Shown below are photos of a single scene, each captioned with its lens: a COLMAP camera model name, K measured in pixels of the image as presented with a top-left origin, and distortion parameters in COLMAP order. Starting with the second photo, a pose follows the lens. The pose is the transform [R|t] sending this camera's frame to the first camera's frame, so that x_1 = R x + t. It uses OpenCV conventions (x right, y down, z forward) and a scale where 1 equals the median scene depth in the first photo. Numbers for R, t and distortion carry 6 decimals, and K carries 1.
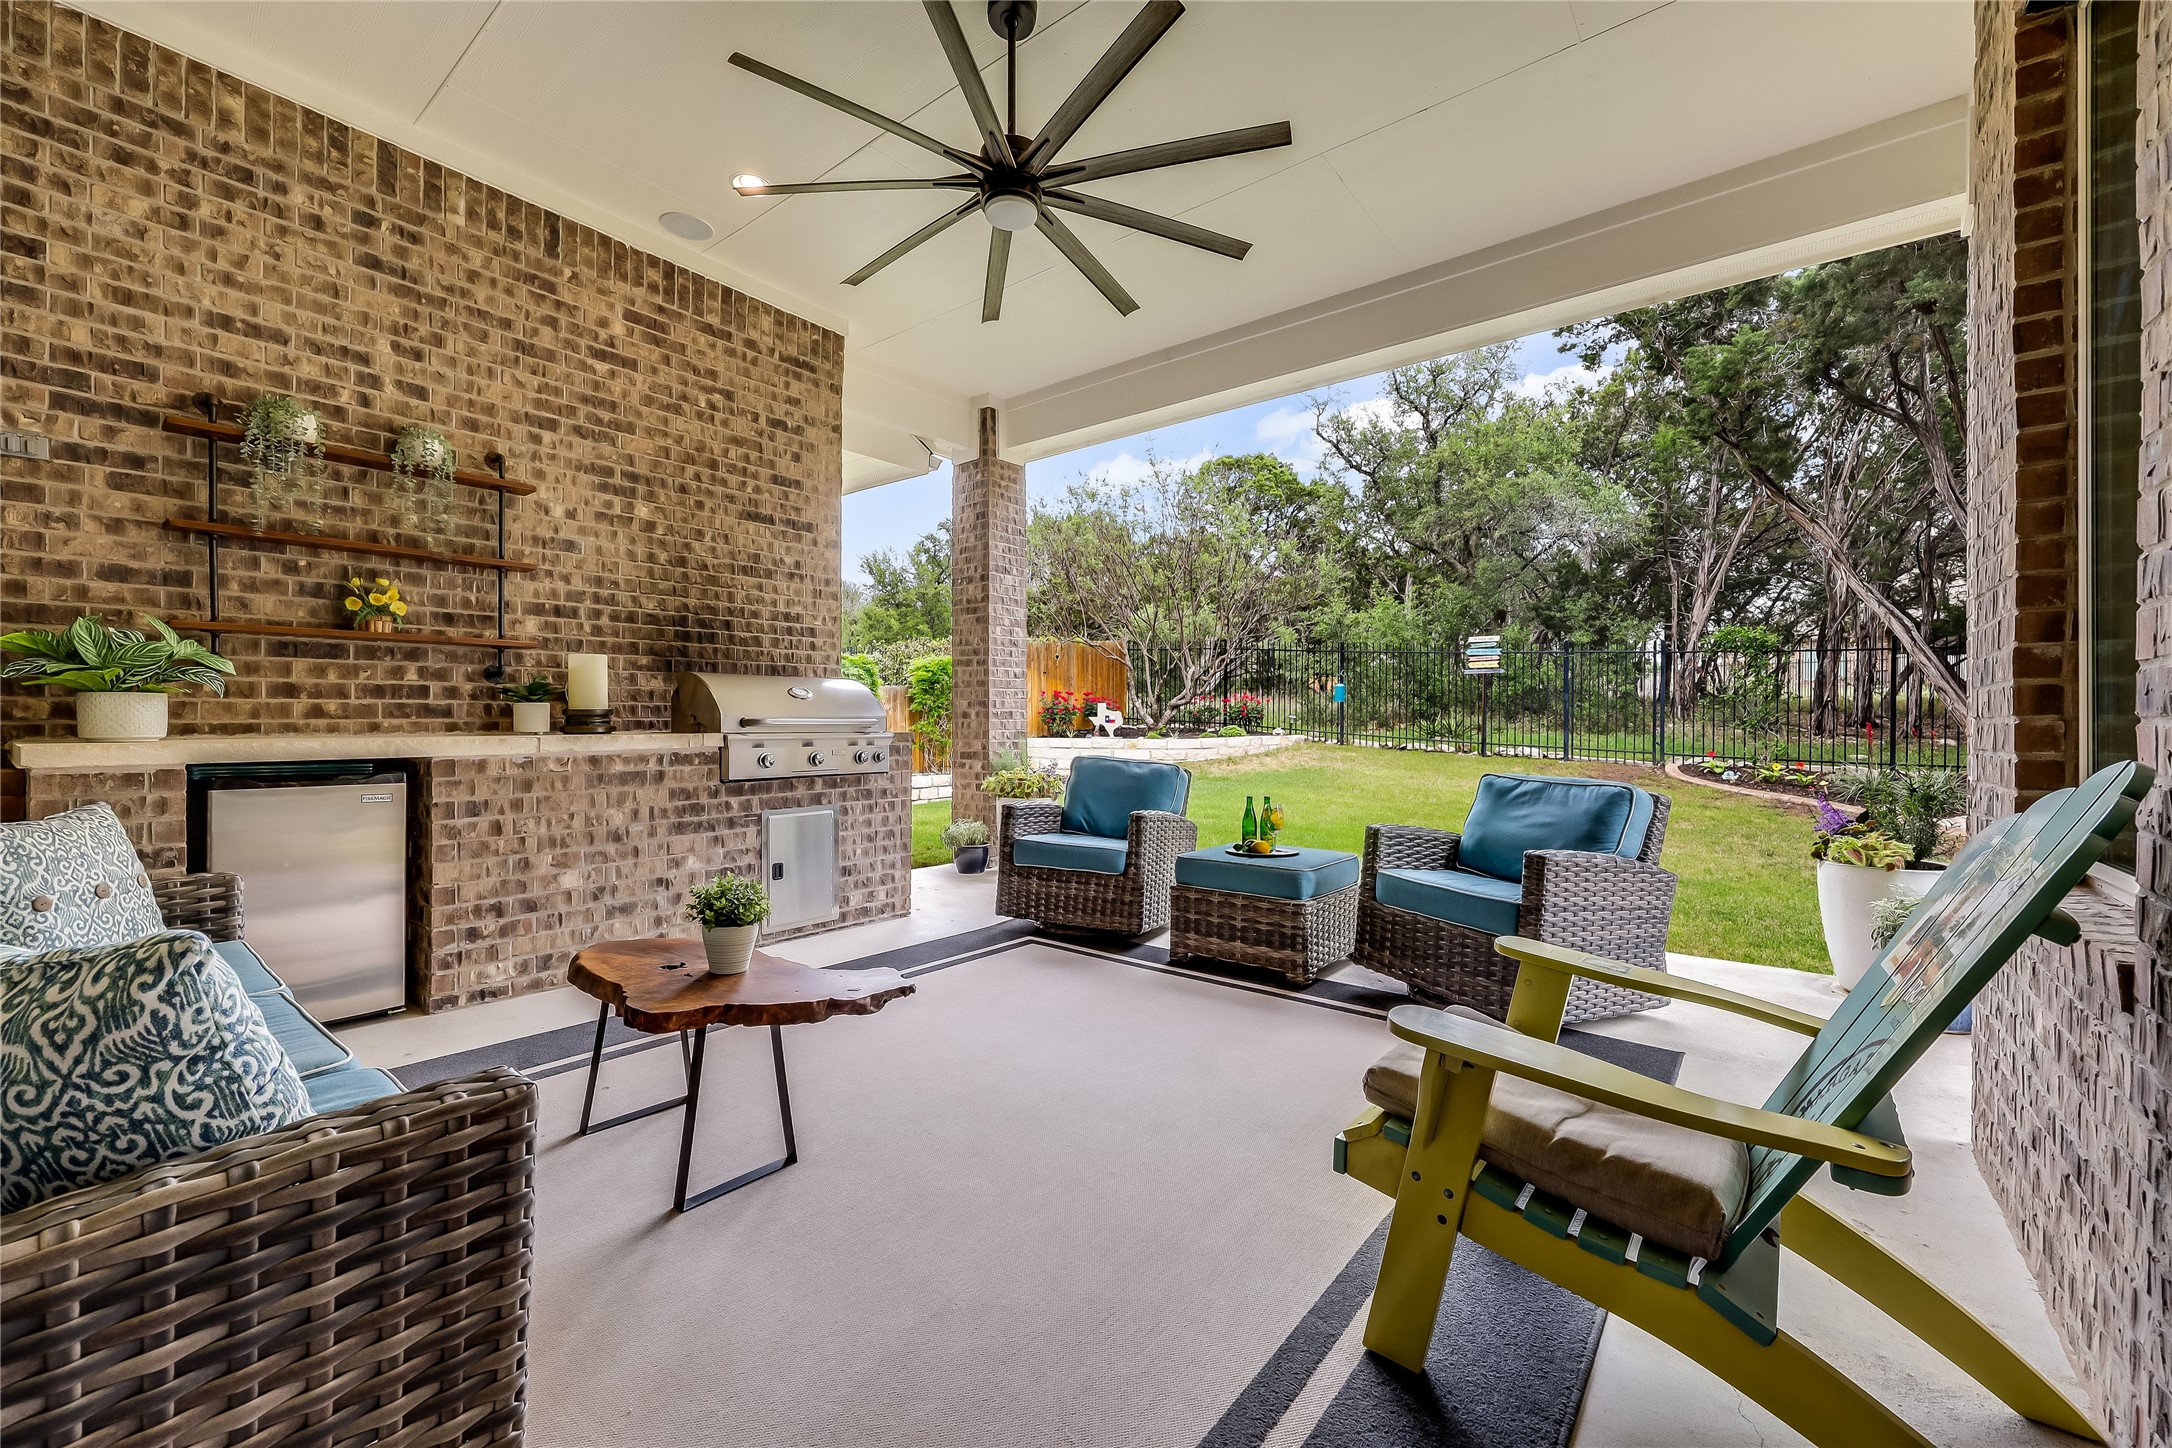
lens RADIAL K [[877.0, 0, 1087.2], [0, 877.0, 726.1], [0, 0, 1]] dist [0.000650, 0.000052]
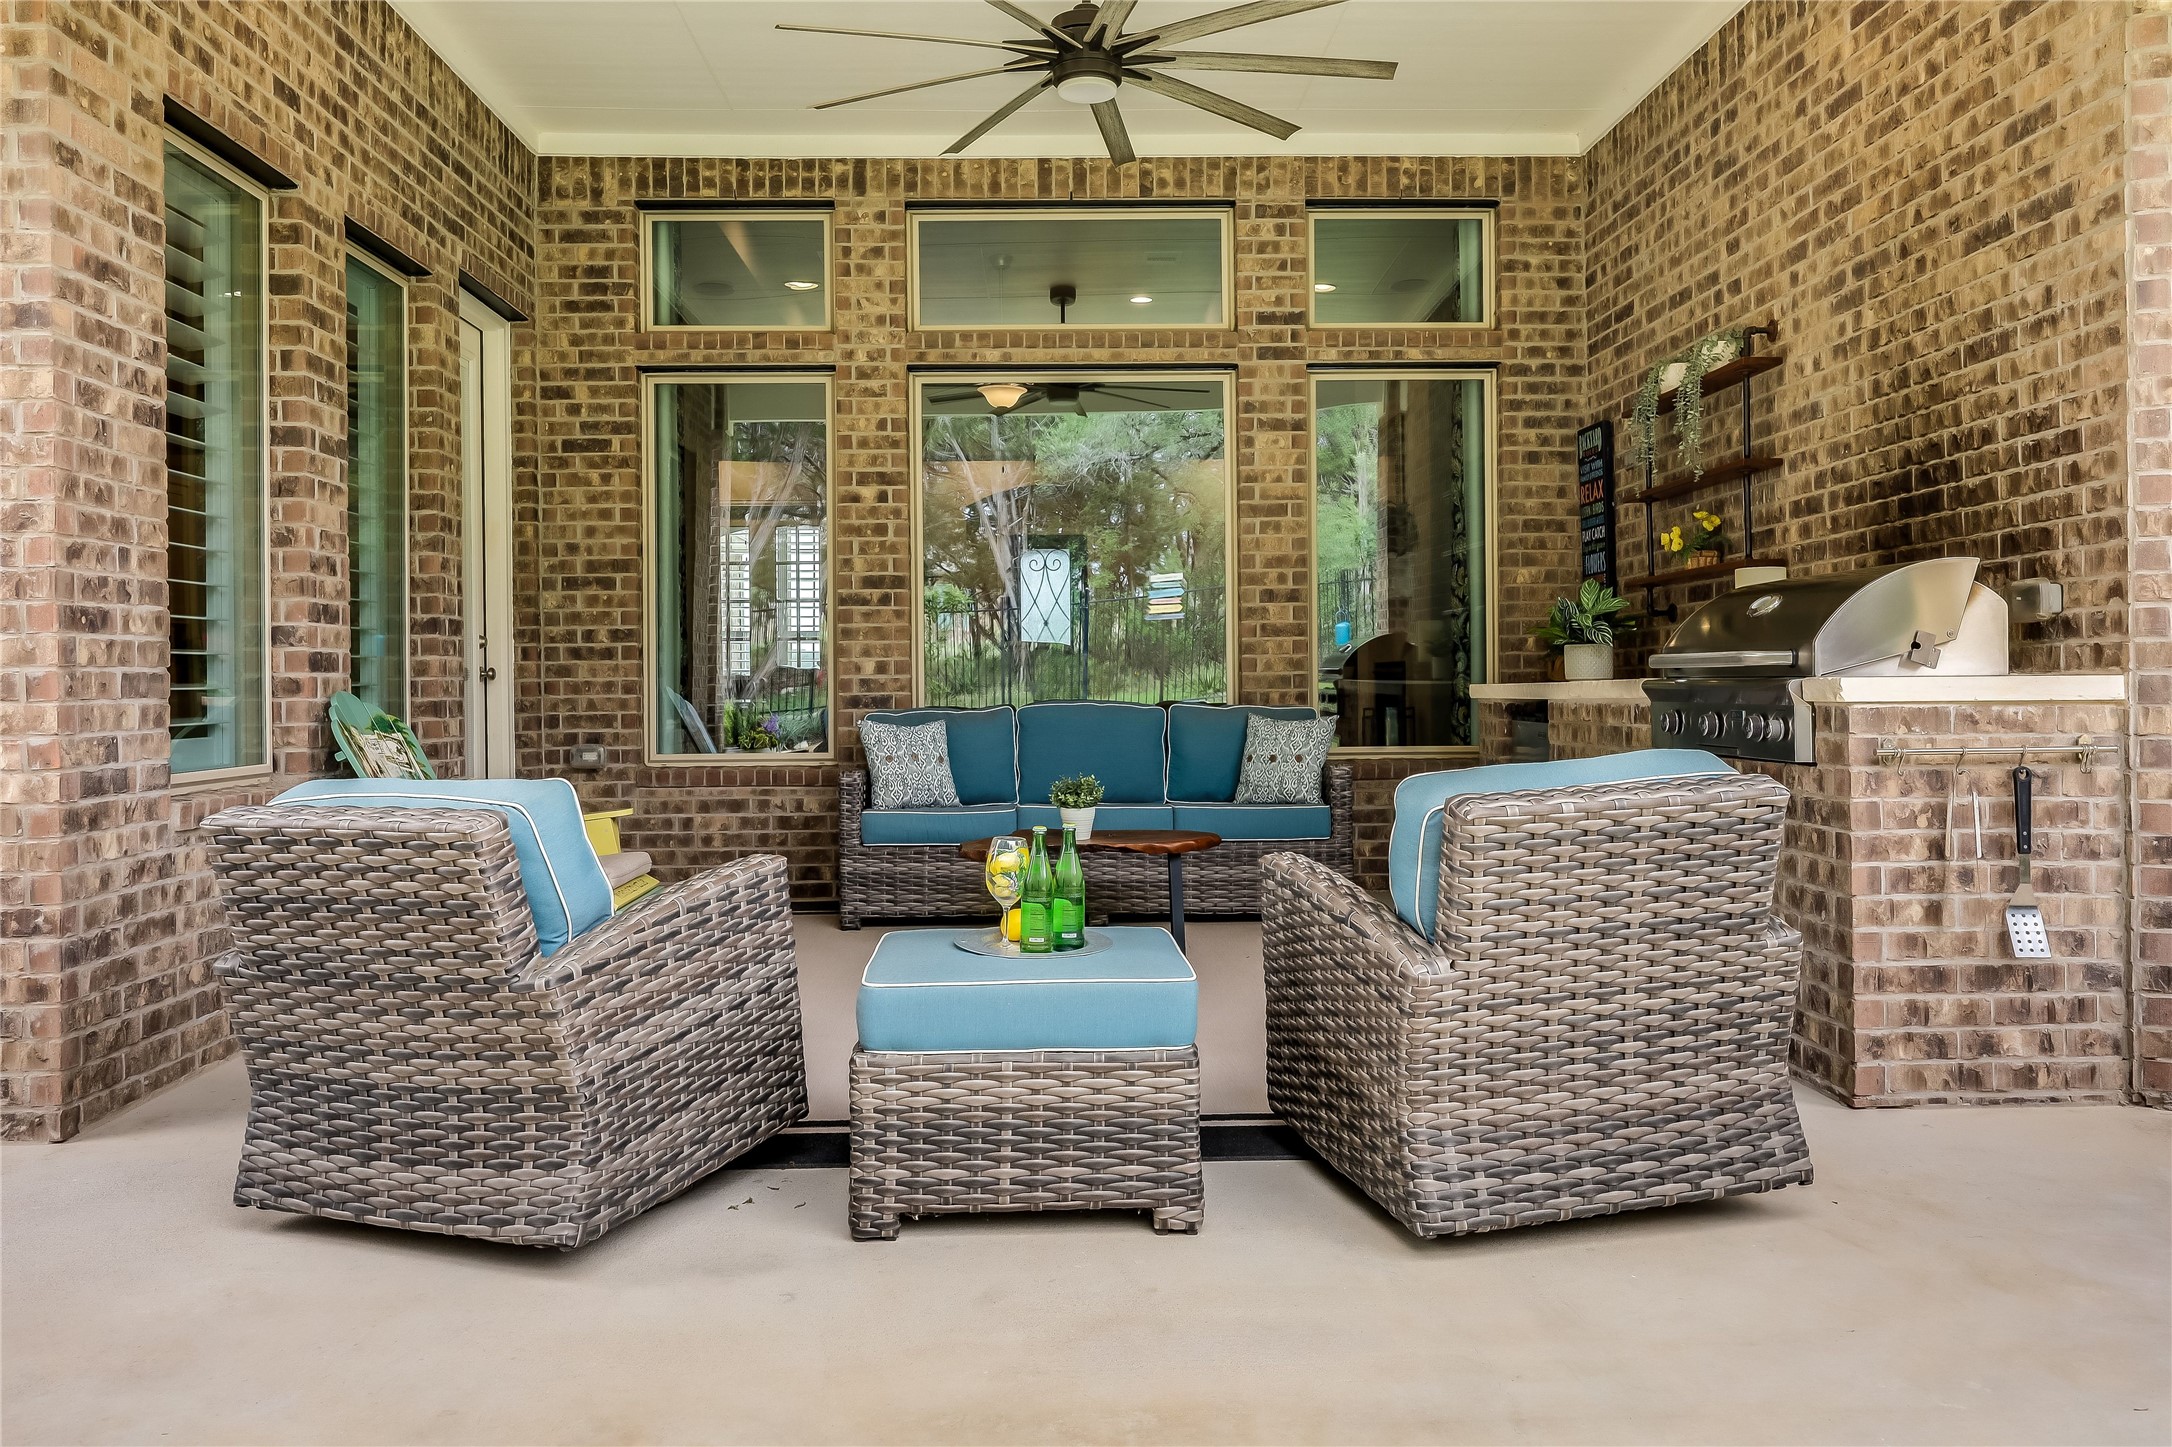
lens RADIAL K [[1633.2, 0, 1087.1], [0, 1633.2, 711.5], [0, 0, 1]] dist [-0.003770, -0.001902]
pose [[-0.763241, 0.016158, -0.645912, 0.619639], [0.005024, 0.999805, 0.019074, 0.006808], [0.646094, 0.011313, -0.763174, 1.431825]]
